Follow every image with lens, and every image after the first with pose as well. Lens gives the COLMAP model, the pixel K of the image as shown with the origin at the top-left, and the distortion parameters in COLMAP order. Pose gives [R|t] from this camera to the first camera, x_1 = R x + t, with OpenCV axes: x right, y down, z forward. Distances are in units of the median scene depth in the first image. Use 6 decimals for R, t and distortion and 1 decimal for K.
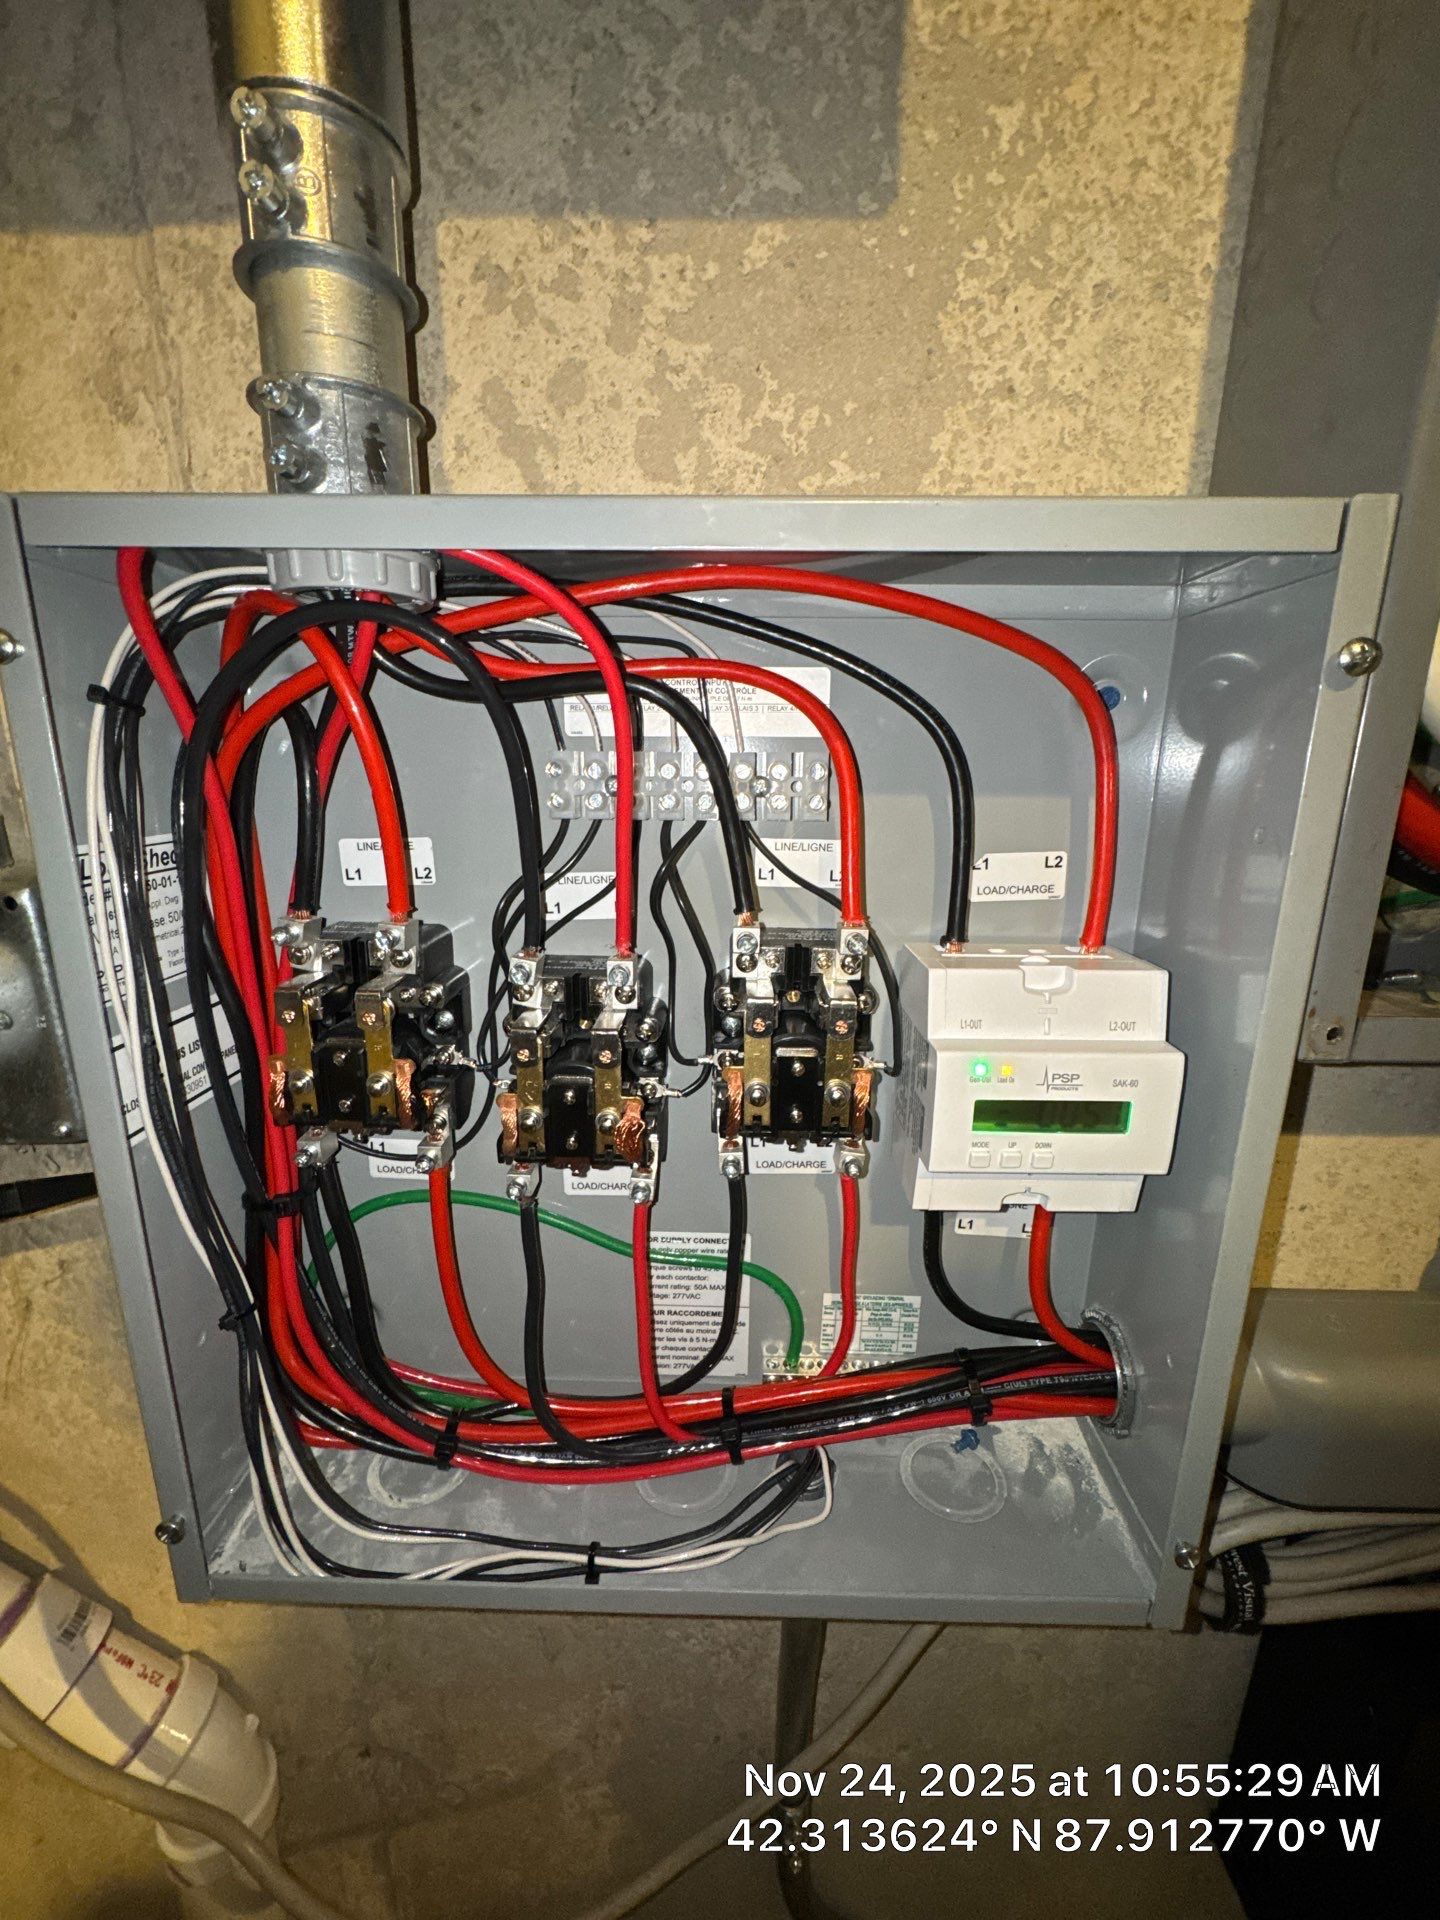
lens RADIAL K [[762.0, 0, 720.0], [0, 762.0, 960.0], [0, 0, 1]] dist [-0.003900, 0.000744]
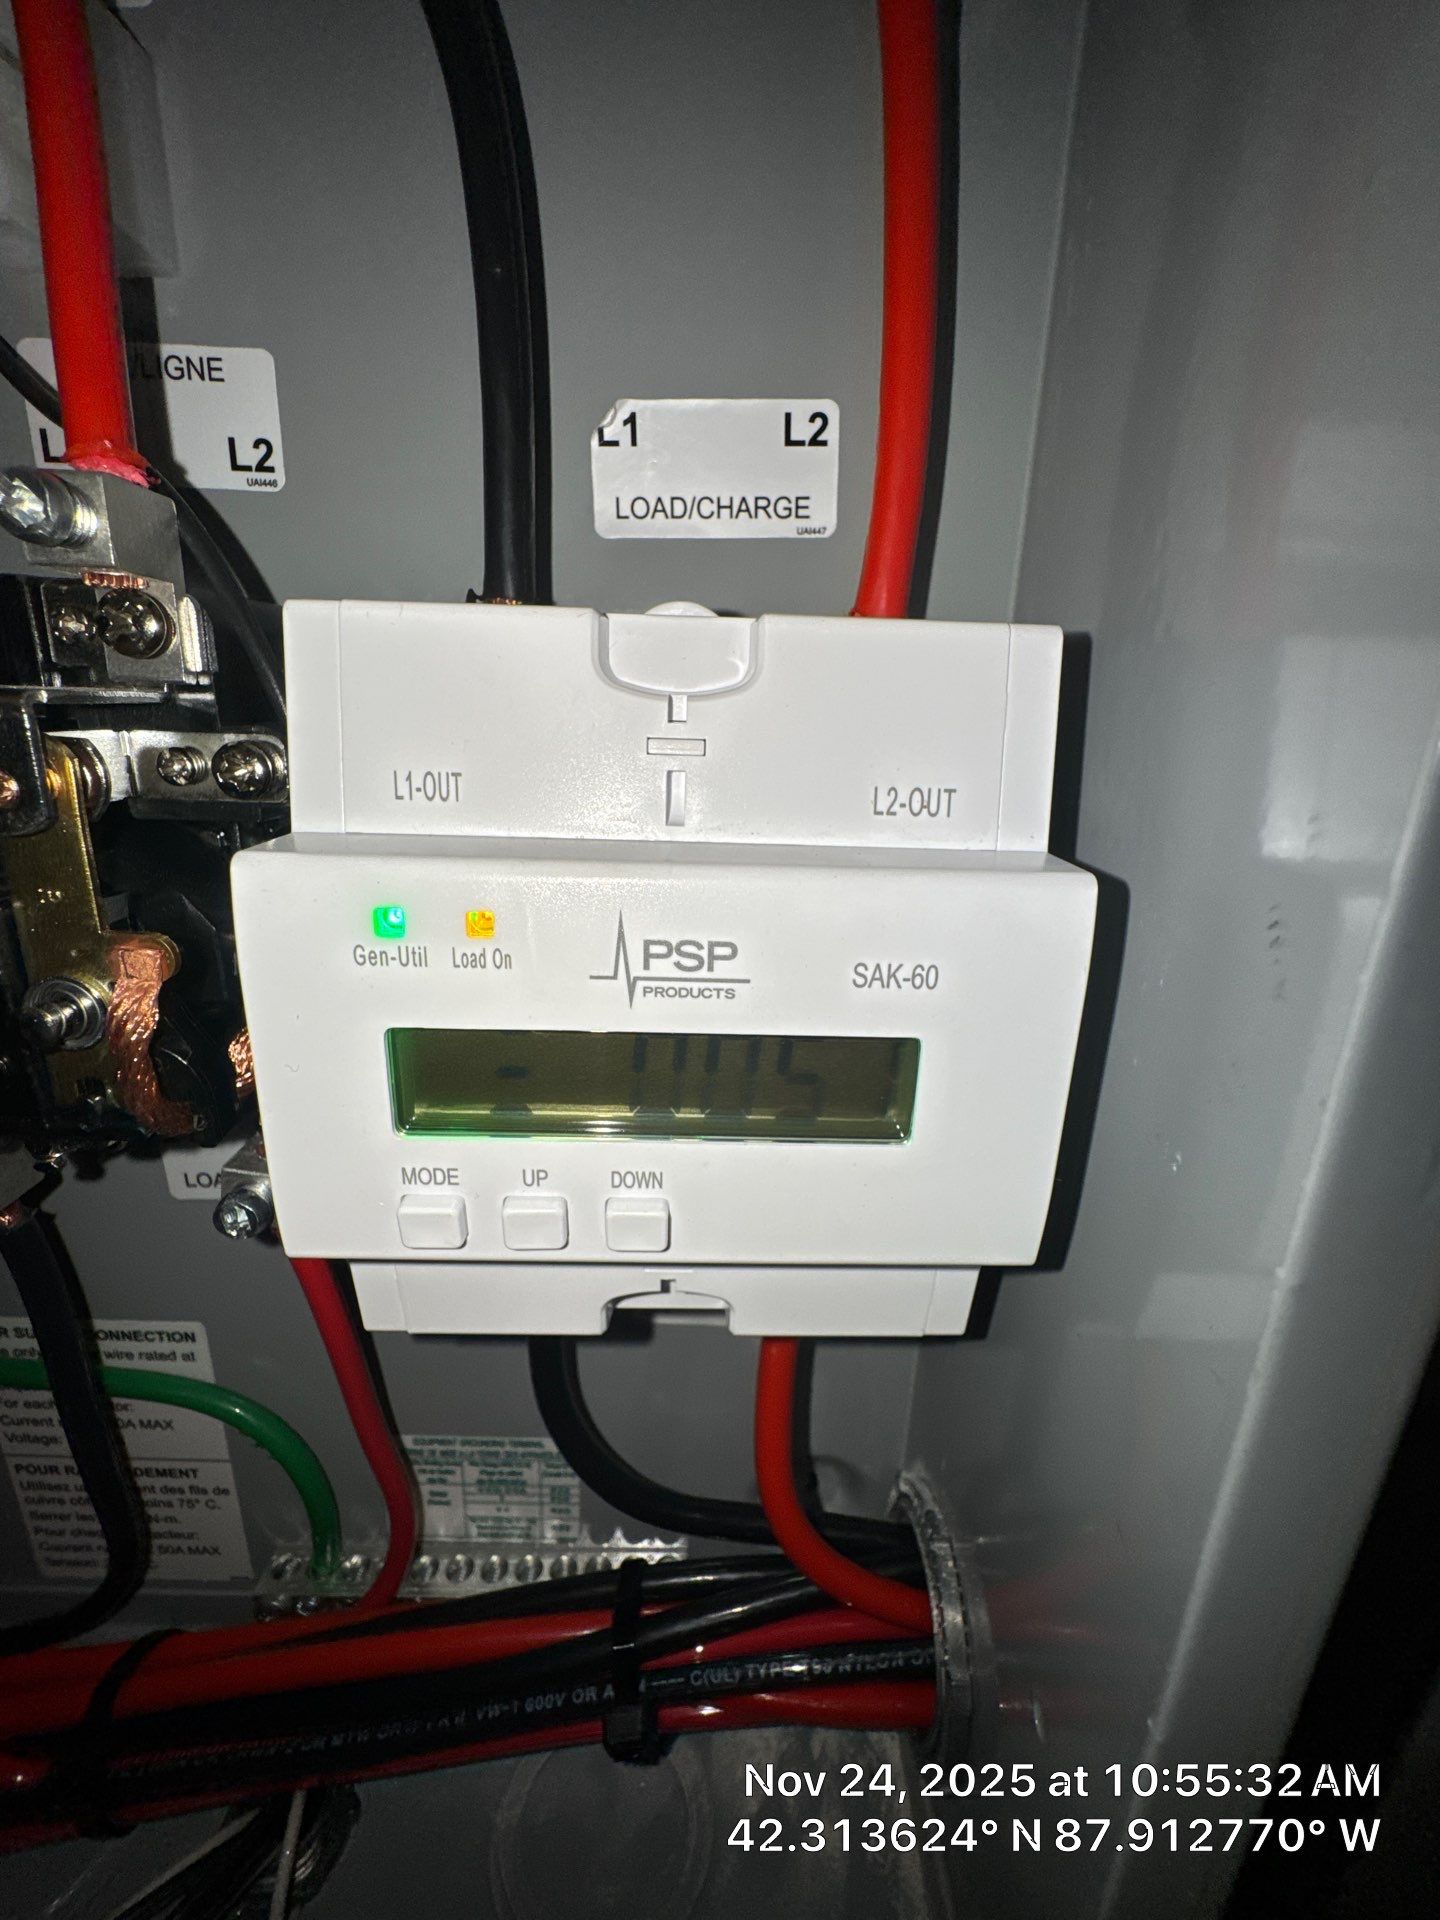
lens RADIAL K [[800.1, 0, 720.0], [0, 800.1, 960.0], [0, 0, 1]] dist [-0.024627, 0.000154]
pose [[0.998261, 0.014679, 0.057094, 0.403512], [-0.018052, 0.998094, 0.059012, 0.125103], [-0.056119, -0.059941, 0.996623, 0.629763]]
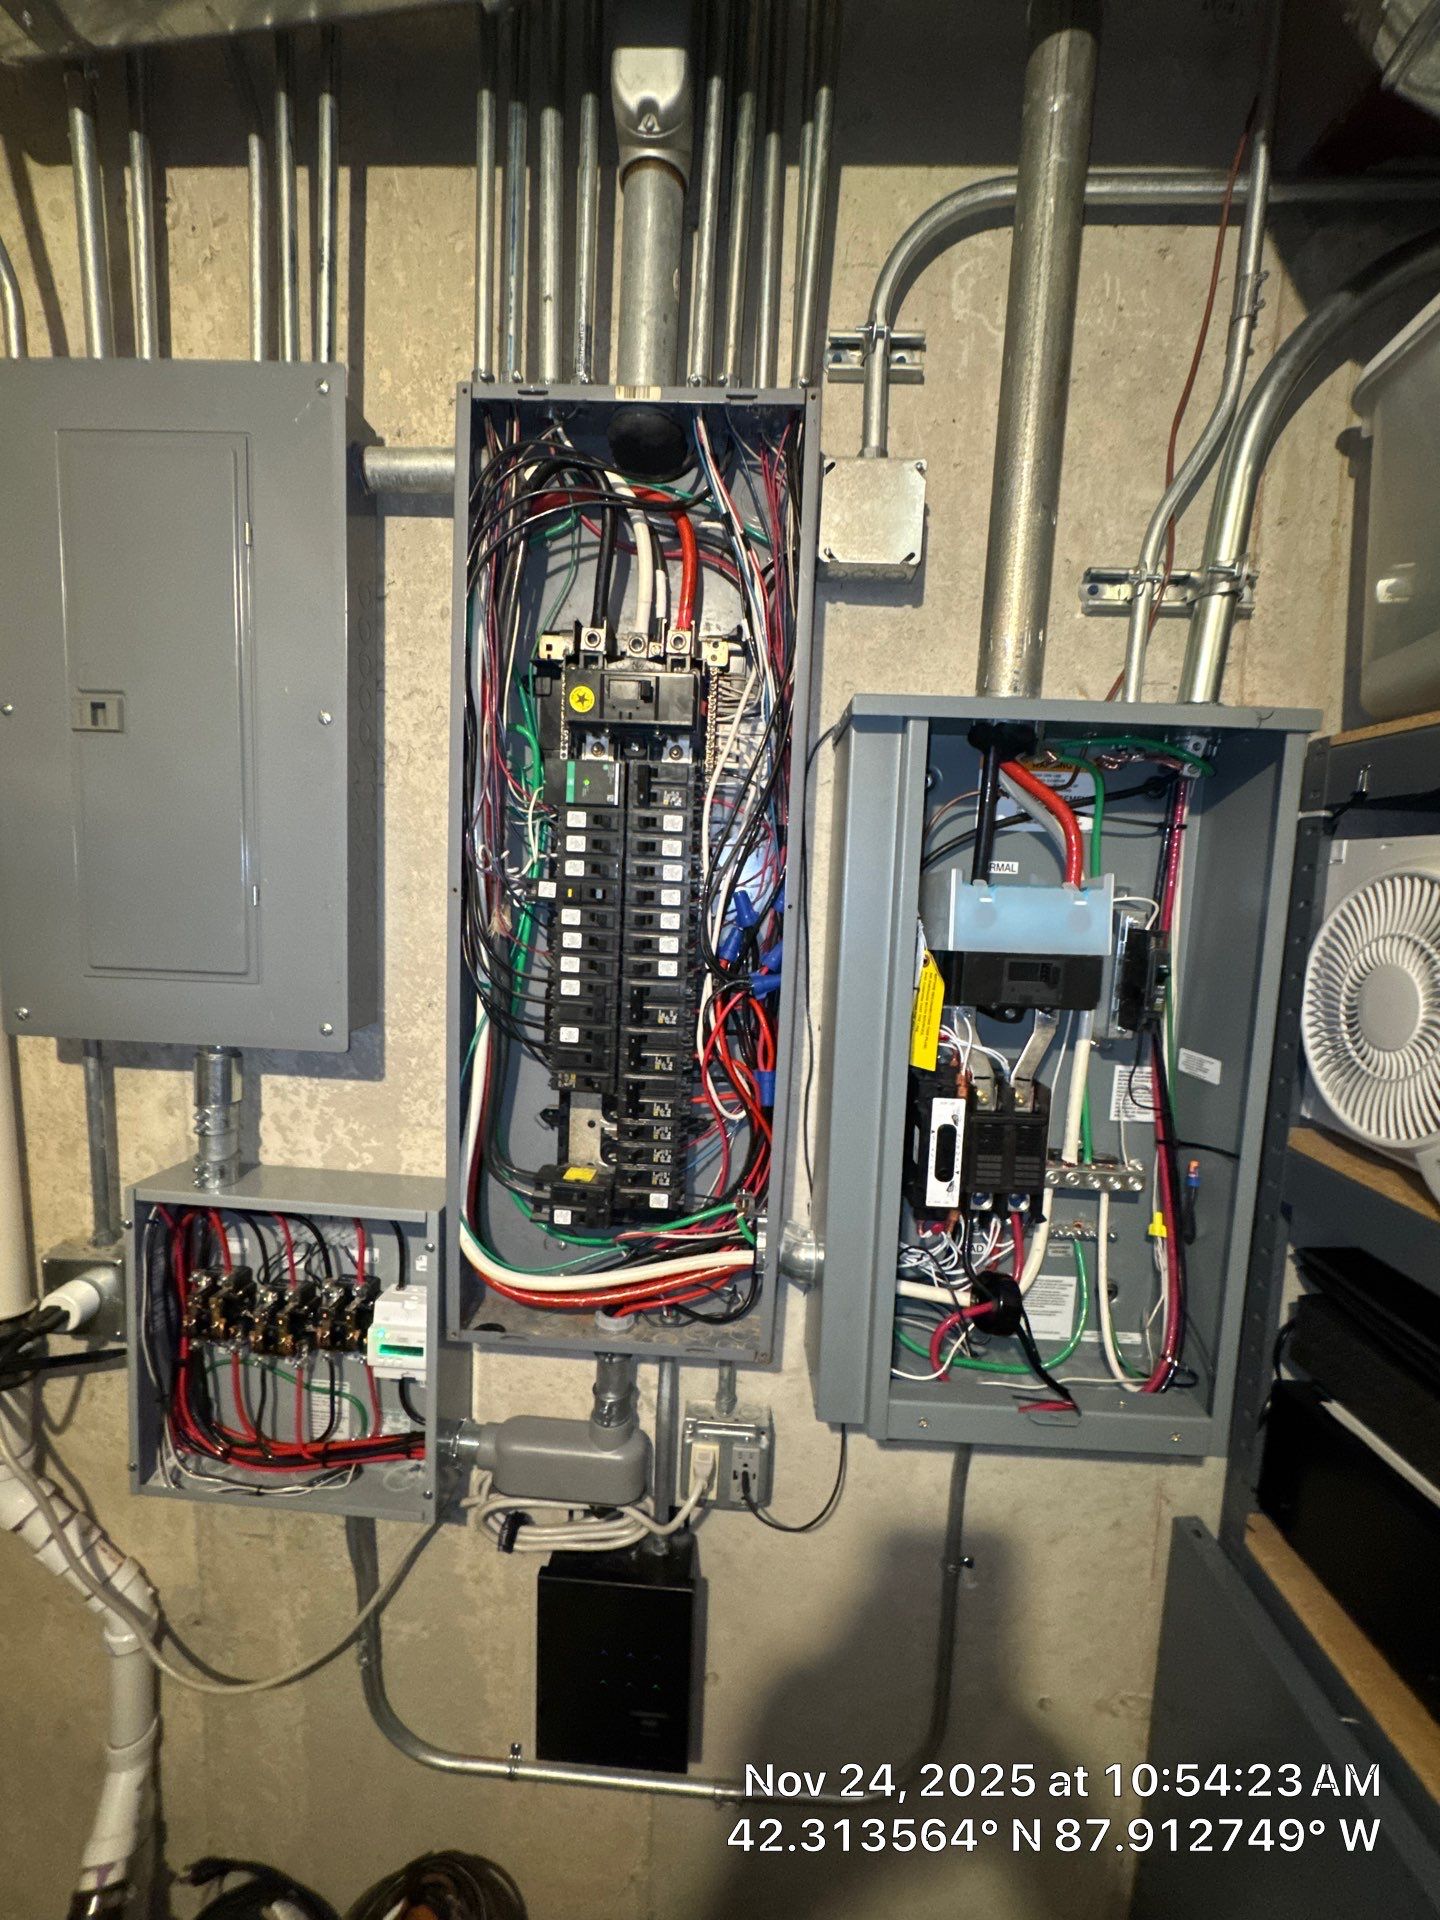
lens RADIAL K [[755.7, 0, 720.0], [0, 755.7, 960.0], [0, 0, 1]] dist [-0.001004, -0.006459]
pose [[0.998700, 0.037478, -0.034543, 1.748568], [-0.042612, 0.985799, -0.162432, -0.939787], [0.027964, 0.163693, 0.986115, -2.351675]]
